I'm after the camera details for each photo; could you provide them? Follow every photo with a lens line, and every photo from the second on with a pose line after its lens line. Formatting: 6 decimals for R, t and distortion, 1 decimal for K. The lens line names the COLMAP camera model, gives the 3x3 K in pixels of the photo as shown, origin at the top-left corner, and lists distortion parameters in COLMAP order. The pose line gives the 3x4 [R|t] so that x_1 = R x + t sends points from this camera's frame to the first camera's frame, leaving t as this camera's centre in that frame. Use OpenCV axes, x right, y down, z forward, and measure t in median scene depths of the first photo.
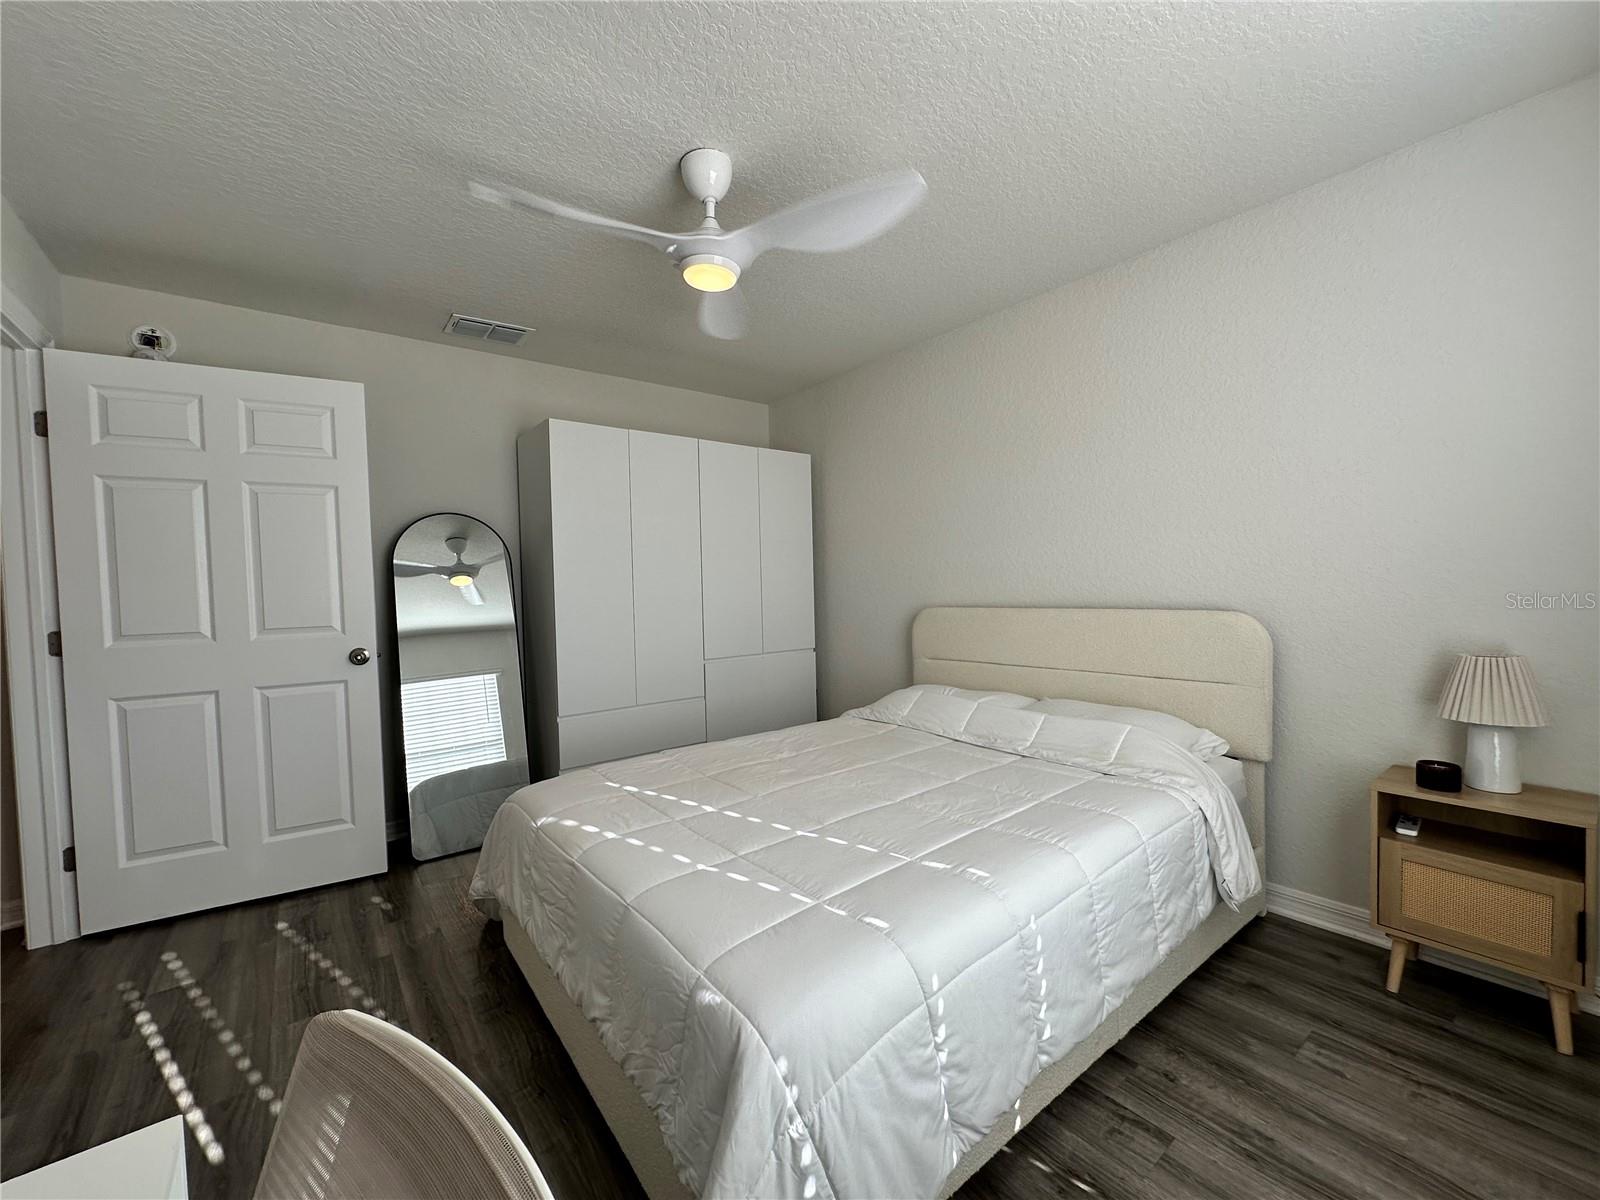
lens RADIAL K [[638.9, 0, 797.2], [0, 638.9, 603.3], [0, 0, 1]] dist [-0.001775, 0.000154]
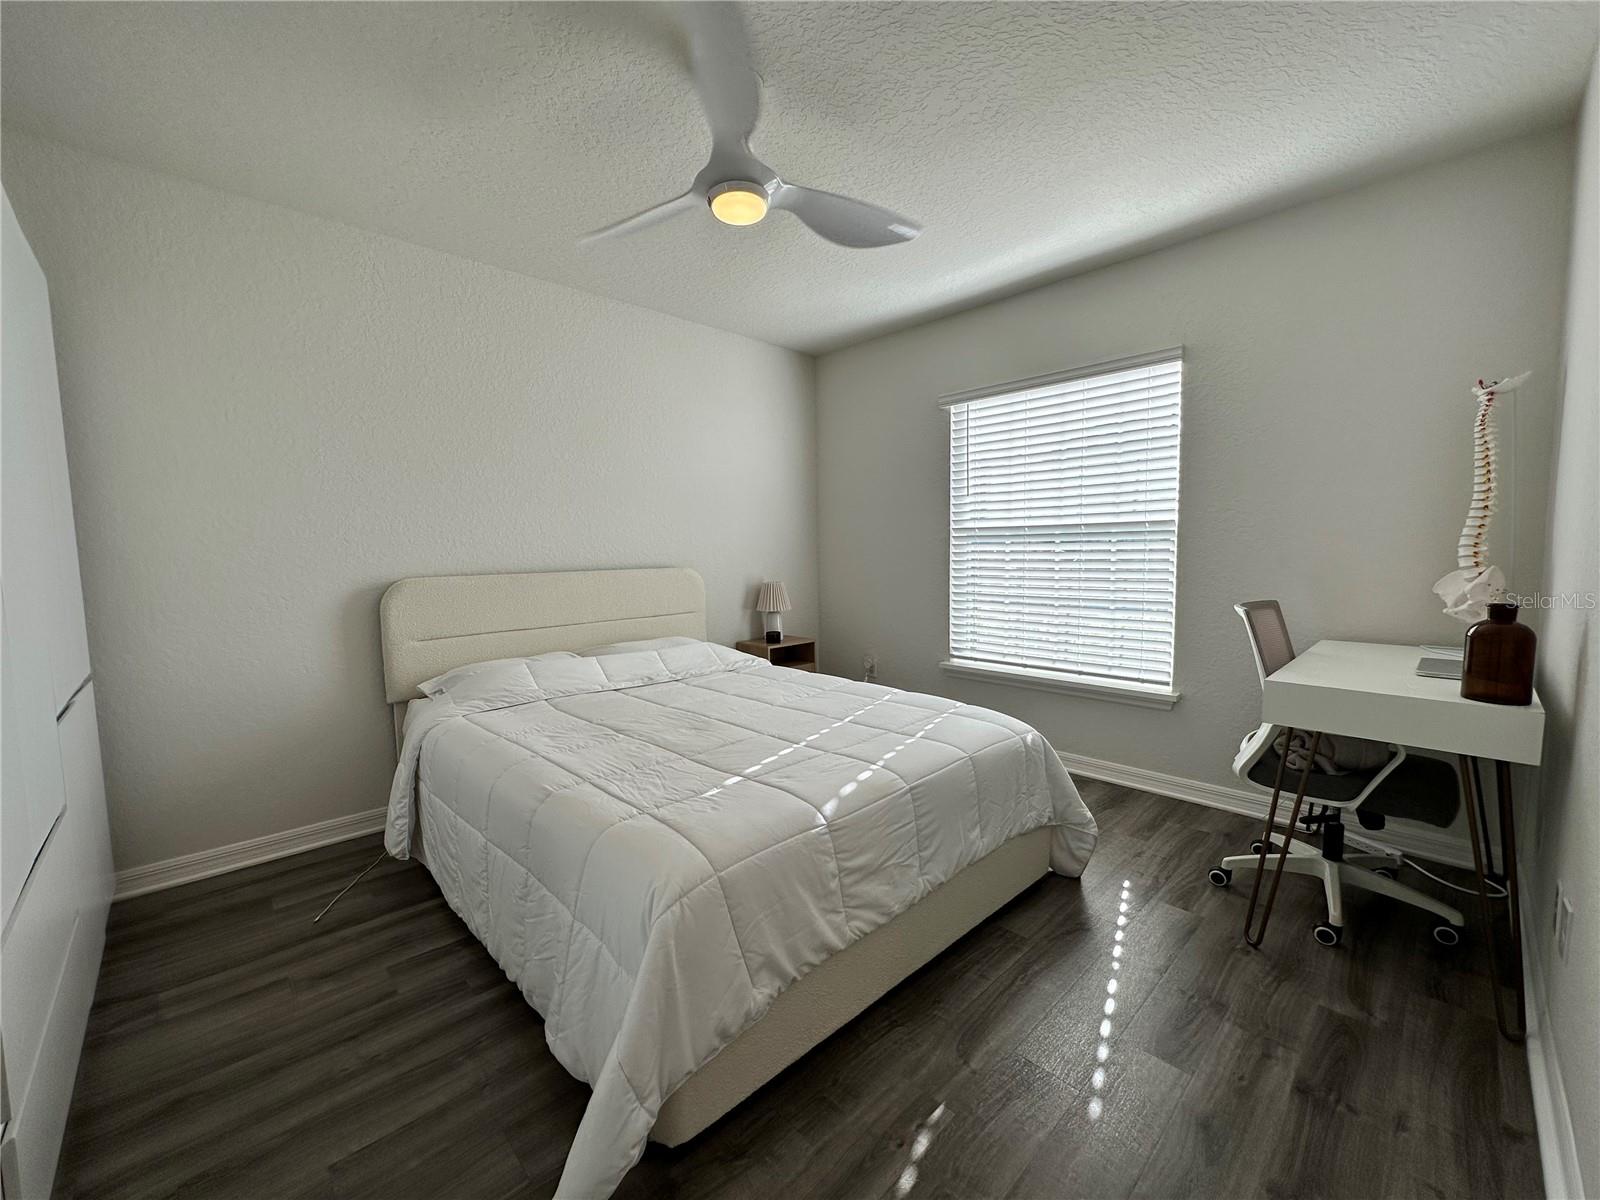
lens RADIAL K [[638.9, 0, 797.2], [0, 638.9, 603.3], [0, 0, 1]] dist [-0.001775, 0.000154]
pose [[-0.098836, -0.054059, 0.993634, -1.033884], [0.044164, 0.997301, 0.058651, 0.021690], [-0.994123, 0.049680, -0.096182, 0.960189]]
